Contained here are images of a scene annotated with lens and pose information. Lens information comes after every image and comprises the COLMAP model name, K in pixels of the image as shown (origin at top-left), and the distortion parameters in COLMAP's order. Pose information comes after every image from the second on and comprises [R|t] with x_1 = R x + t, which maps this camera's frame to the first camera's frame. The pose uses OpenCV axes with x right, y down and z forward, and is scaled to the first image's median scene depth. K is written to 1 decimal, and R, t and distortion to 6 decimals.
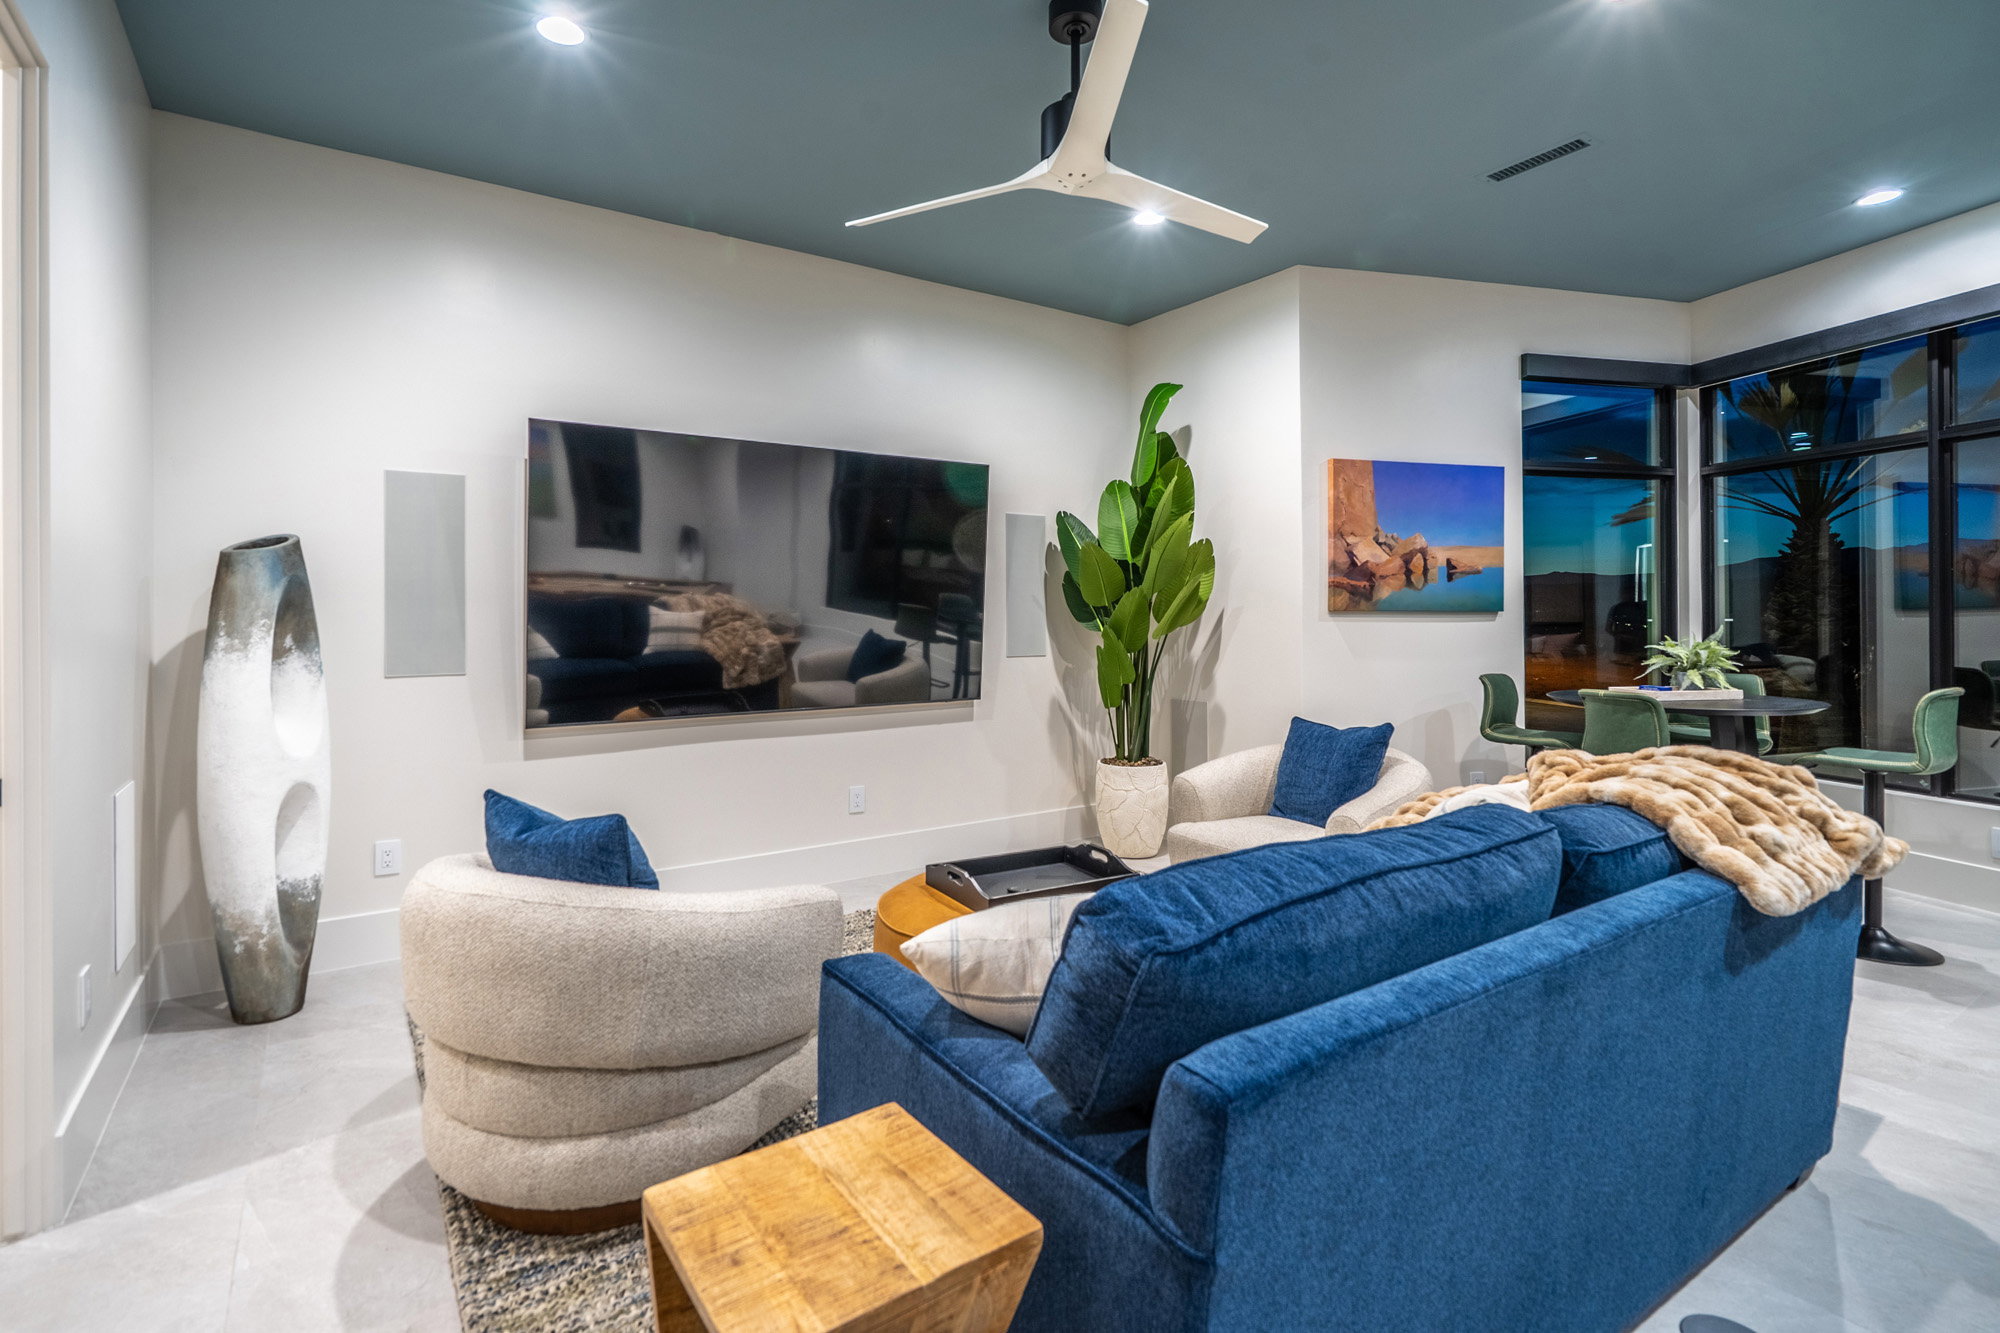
lens RADIAL K [[950.4, 0, 997.3], [0, 950.4, 618.3], [0, 0, 1]] dist [0.000267, 0.000209]
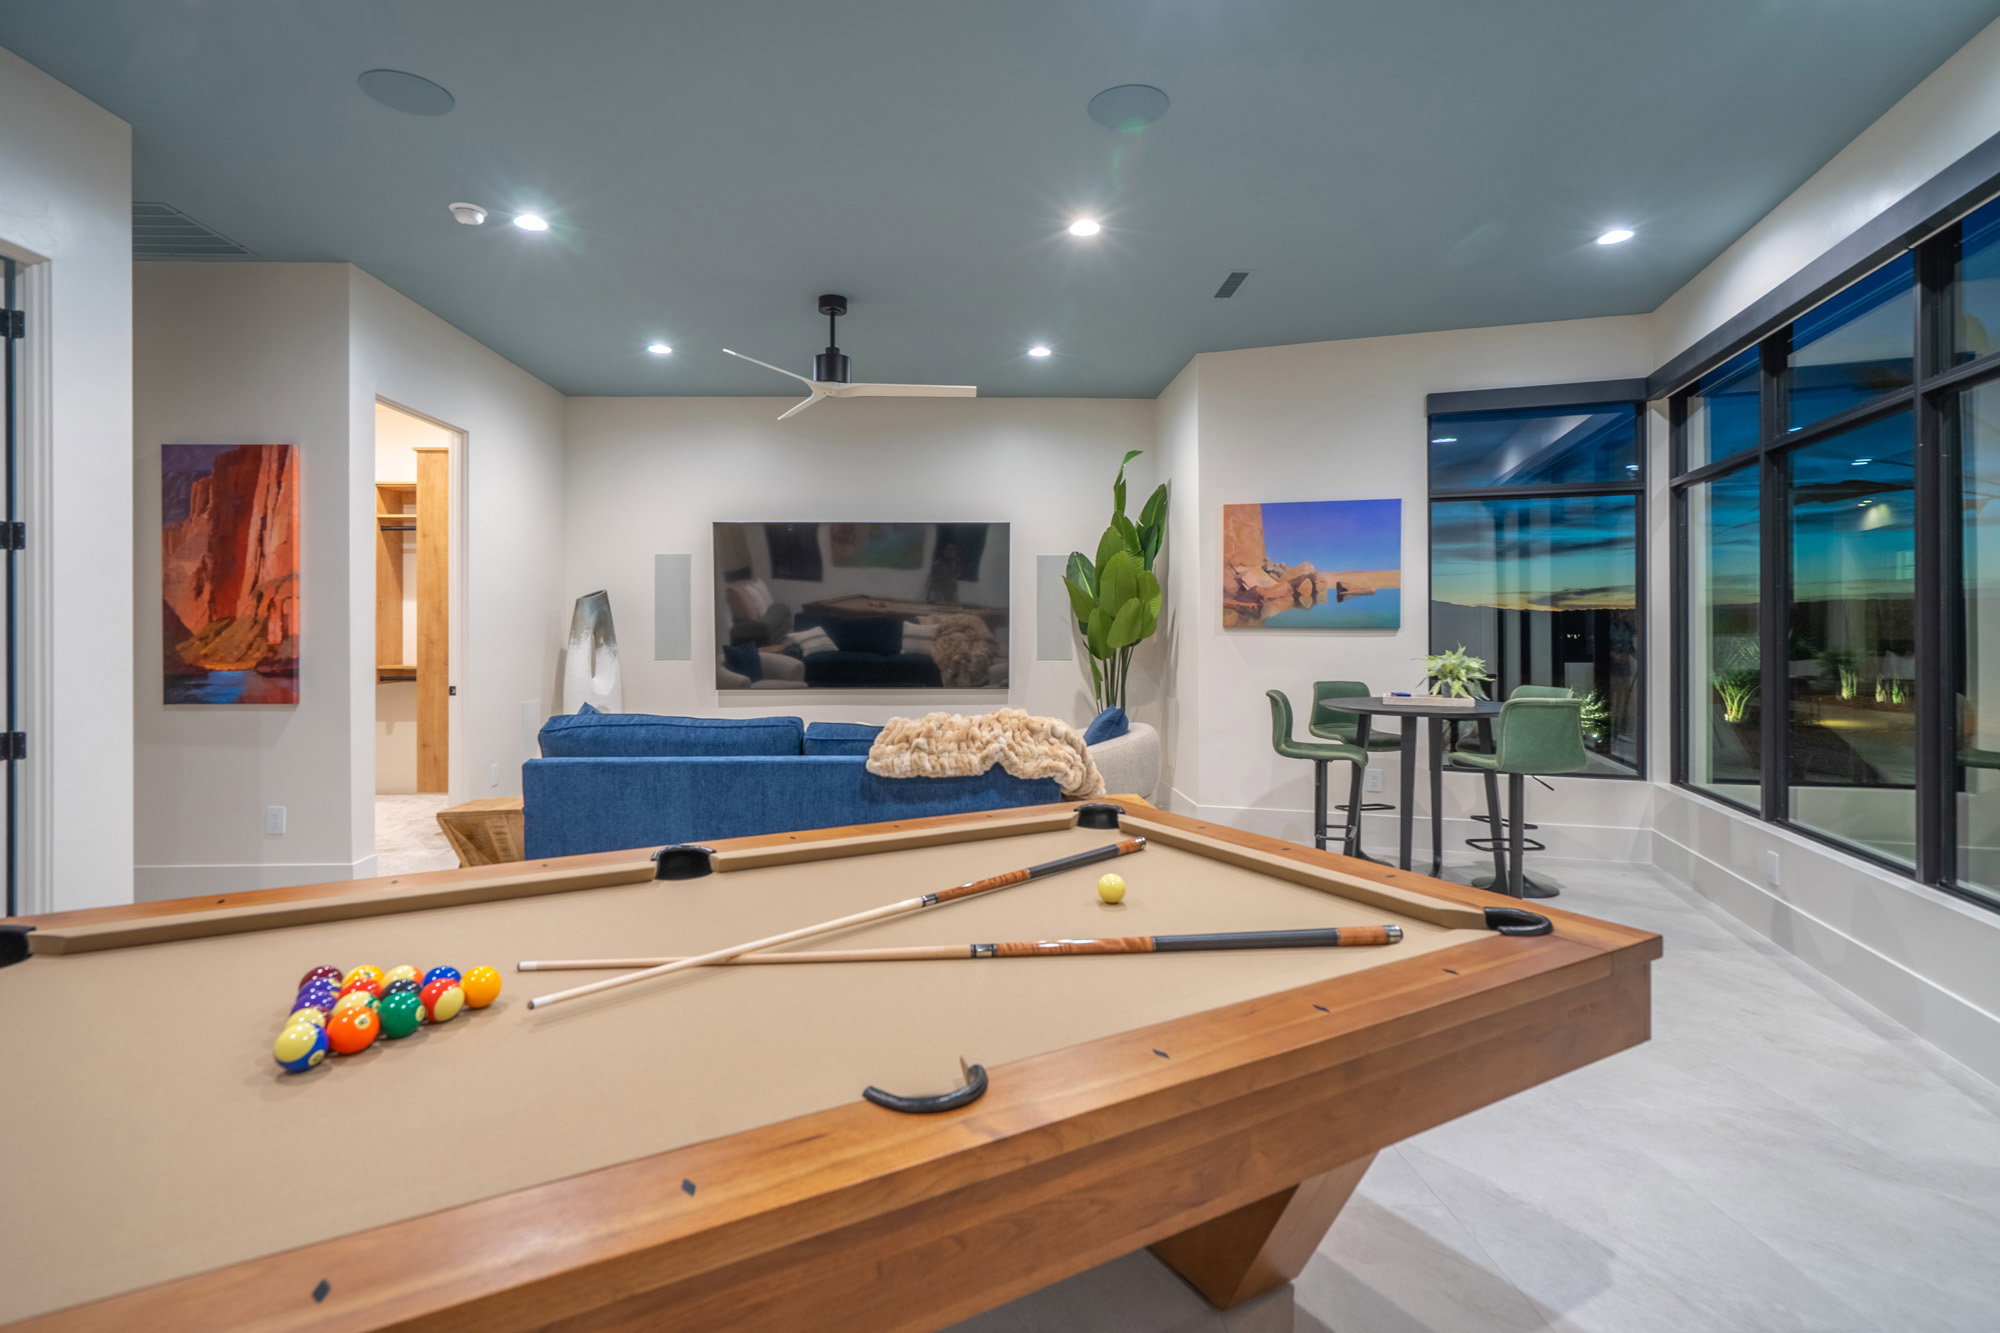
lens RADIAL K [[914.5, 0, 999.0], [0, 914.5, 636.4], [0, 0, 1]] dist [-0.024021, -0.000064]
pose [[0.849528, 0.009455, -0.527458, 0.719962], [-0.004716, 0.999936, 0.010329, -0.006118], [0.527522, -0.006287, 0.849518, -0.172146]]
